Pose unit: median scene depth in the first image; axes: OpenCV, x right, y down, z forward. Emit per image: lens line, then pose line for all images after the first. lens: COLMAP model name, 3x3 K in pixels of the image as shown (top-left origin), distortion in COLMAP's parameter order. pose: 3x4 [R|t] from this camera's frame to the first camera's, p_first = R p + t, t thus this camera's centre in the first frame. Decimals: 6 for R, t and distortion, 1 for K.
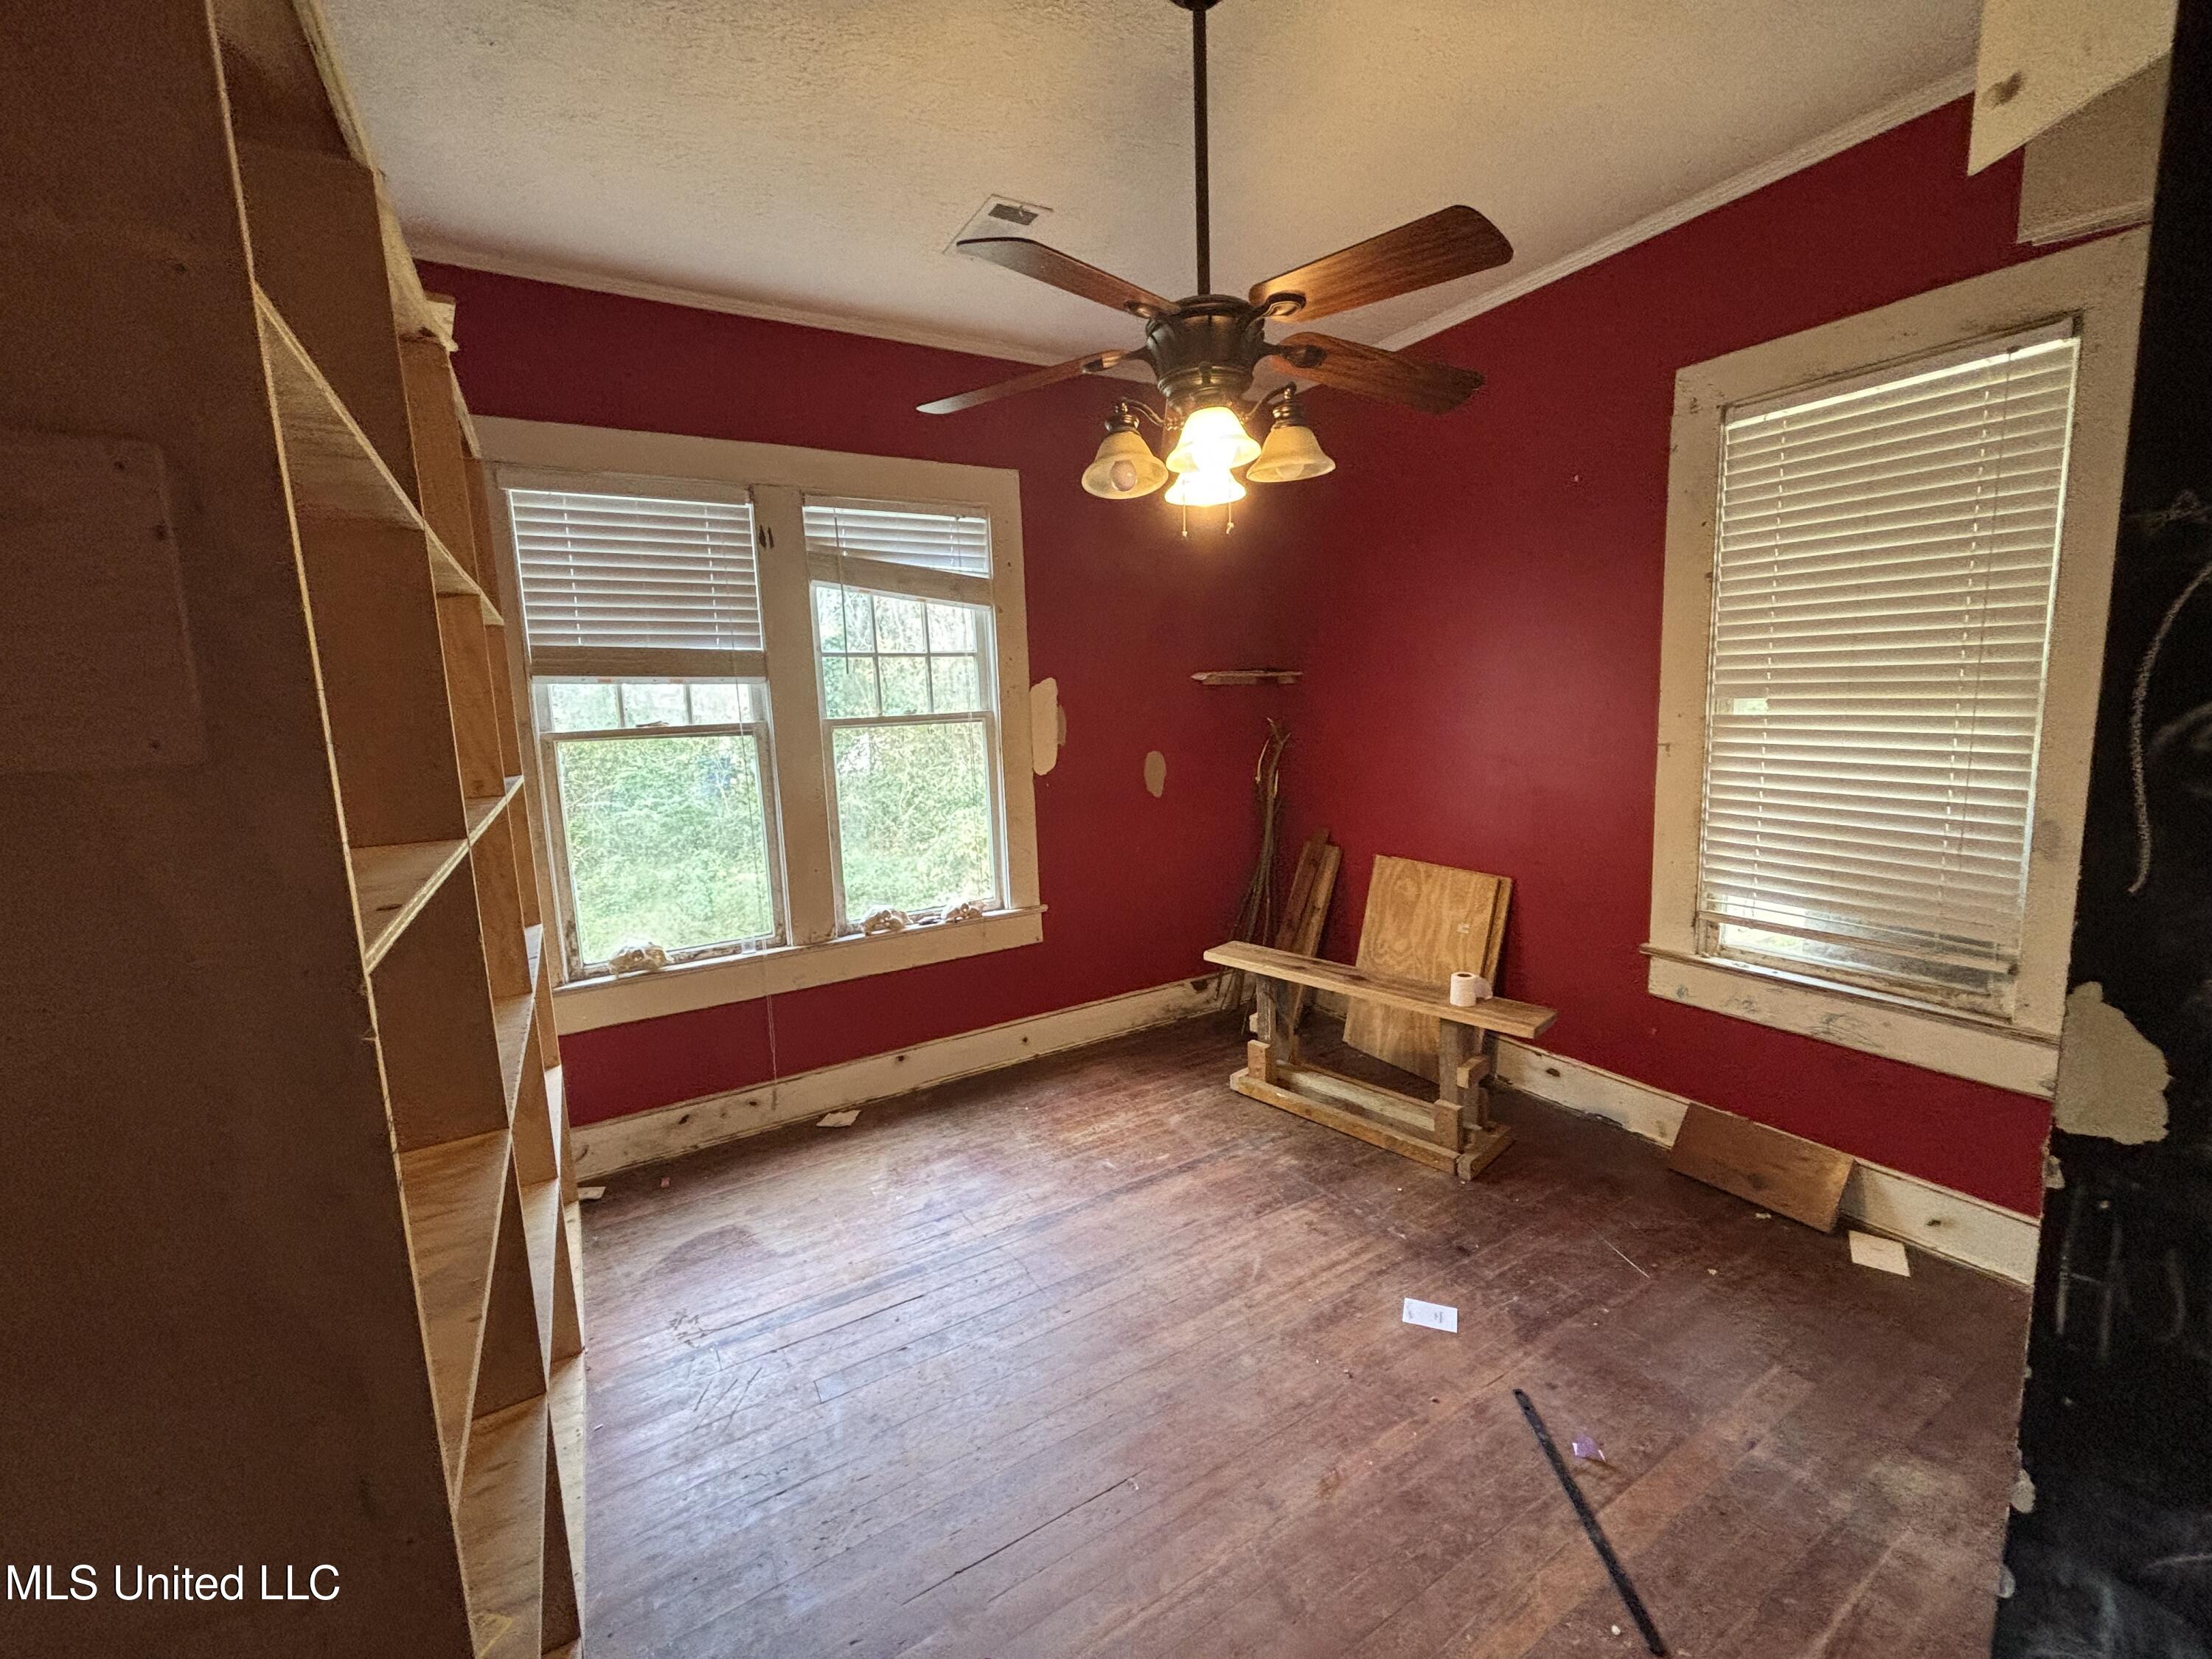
lens RADIAL K [[898.8, 0, 1106.0], [0, 898.8, 829.5], [0, 0, 1]] dist [0.010613, -0.004098]
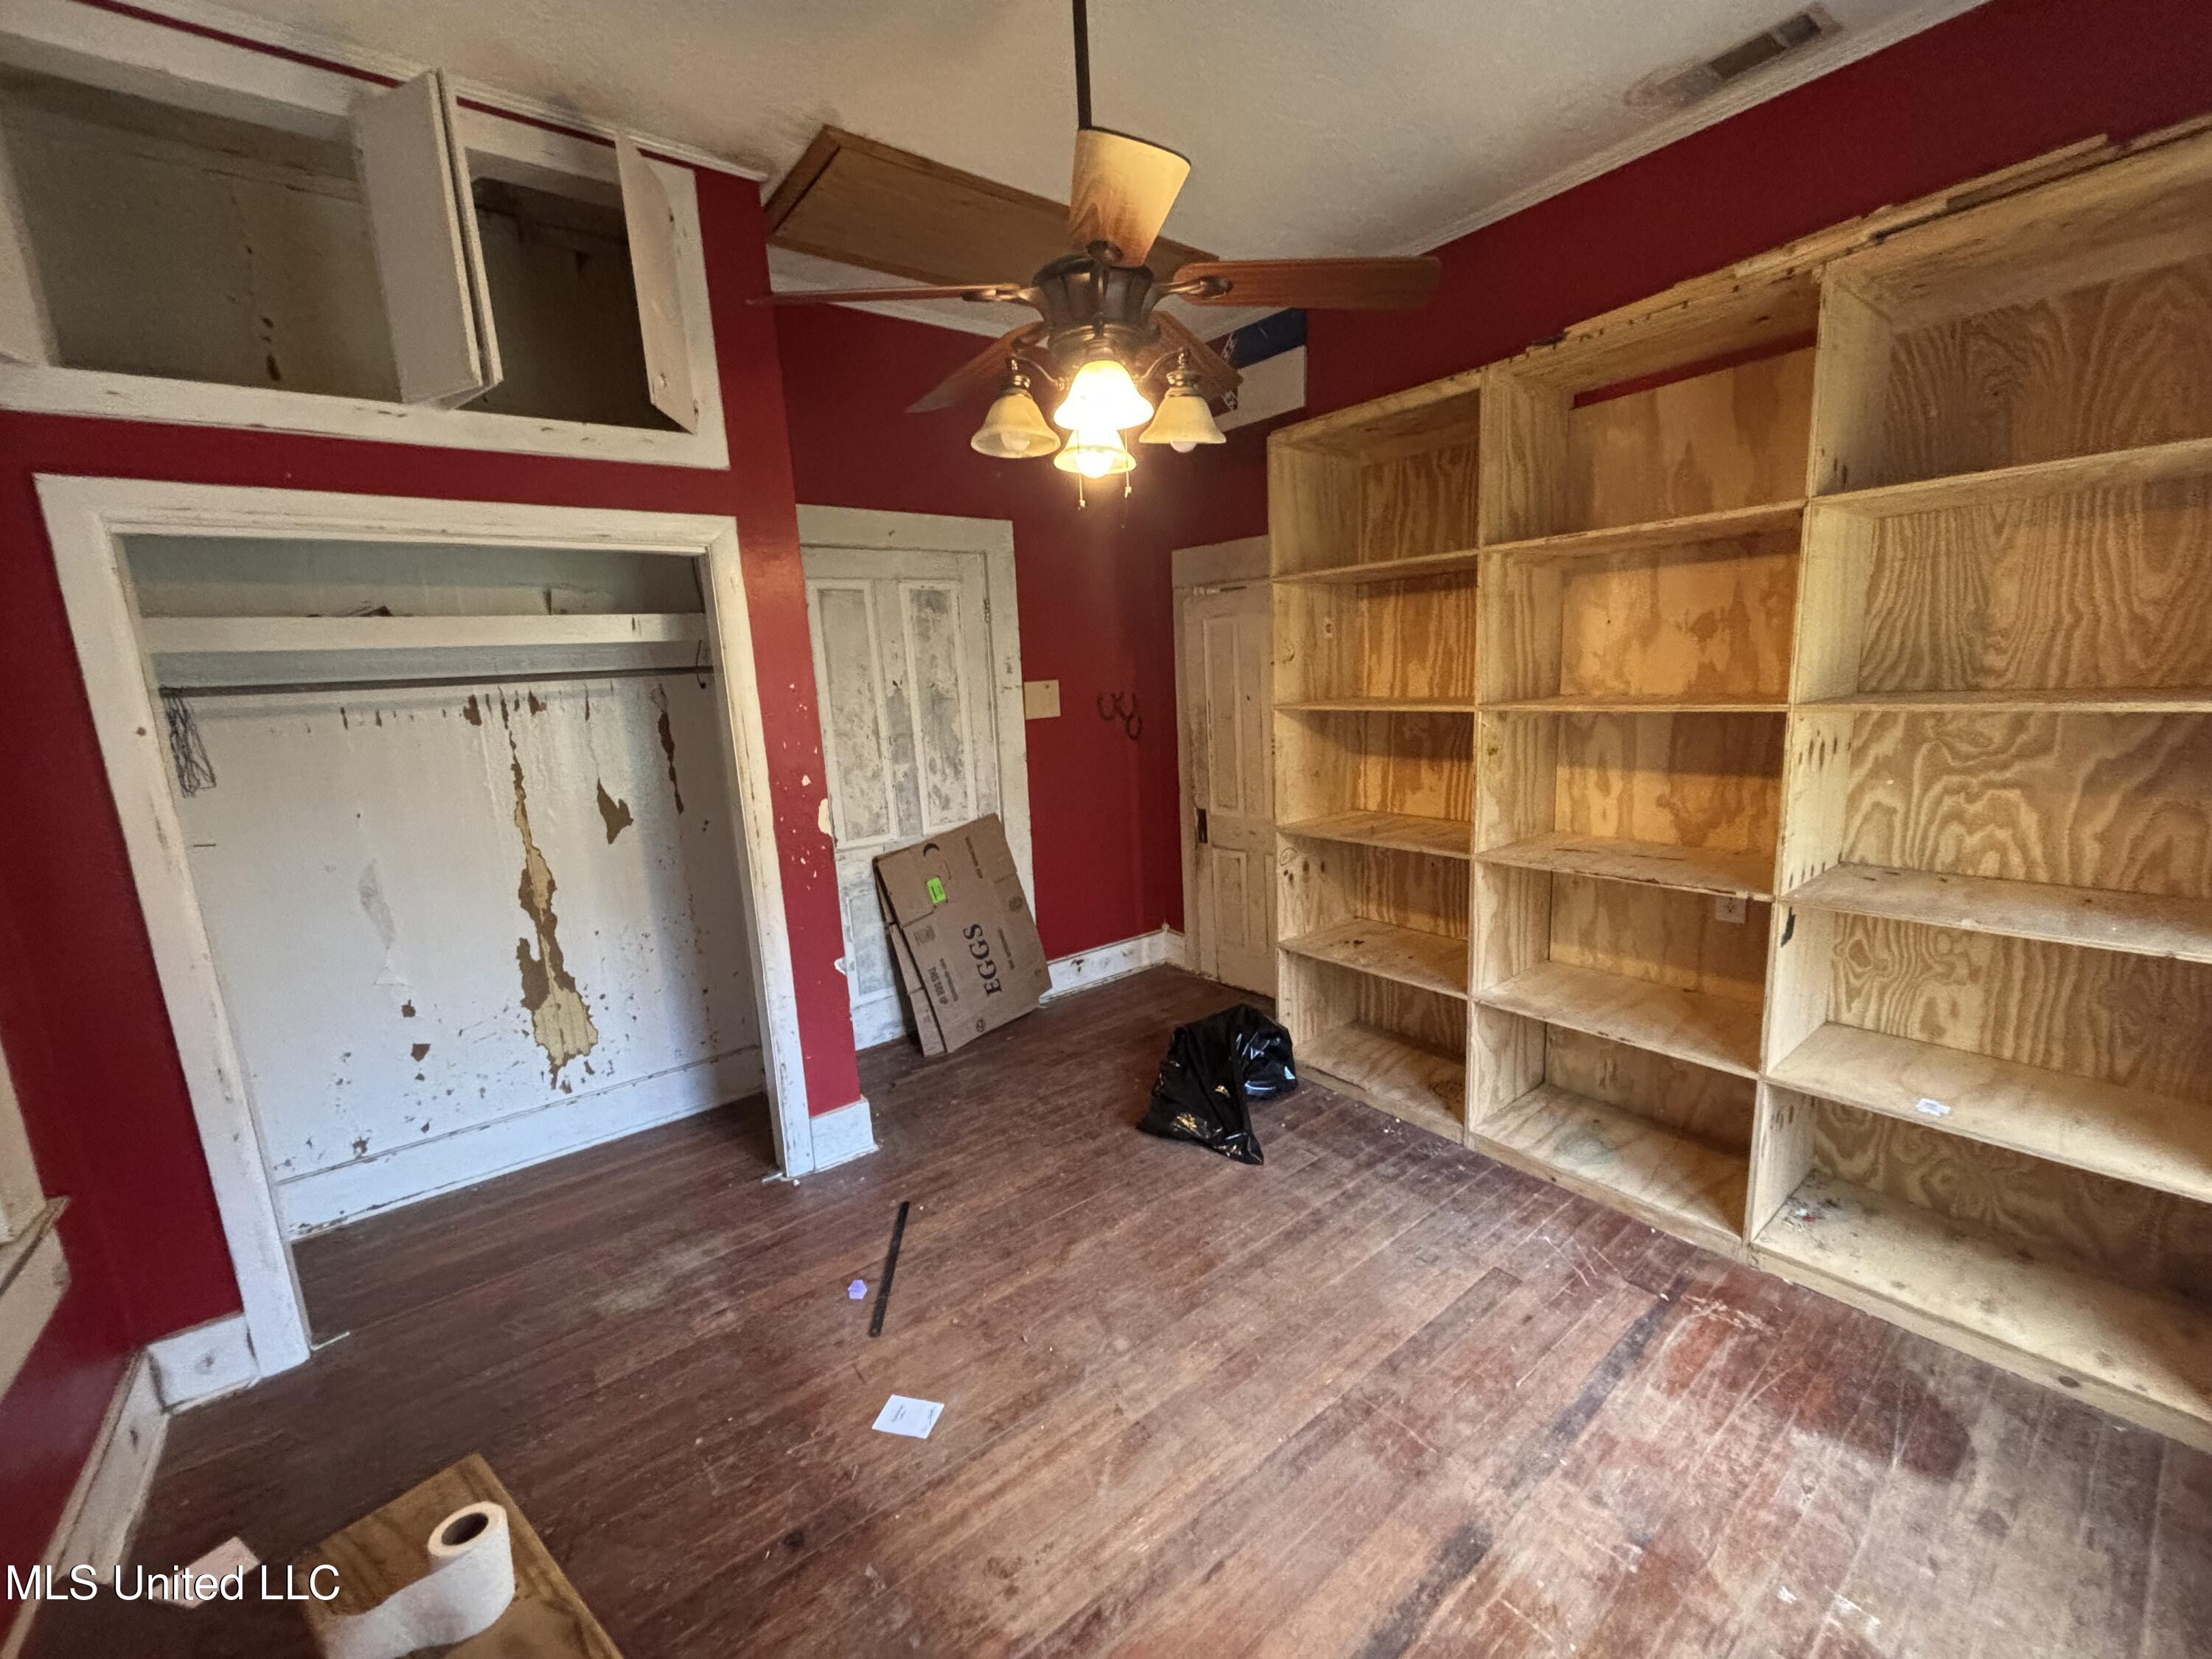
lens RADIAL K [[898.8, 0, 1106.0], [0, 898.8, 829.5], [0, 0, 1]] dist [0.010613, -0.004098]
pose [[-0.989625, 0.102445, -0.100736, 0.209187], [0.063805, 0.941567, 0.330726, -0.261687], [0.128731, 0.320867, -0.938335, 1.692276]]
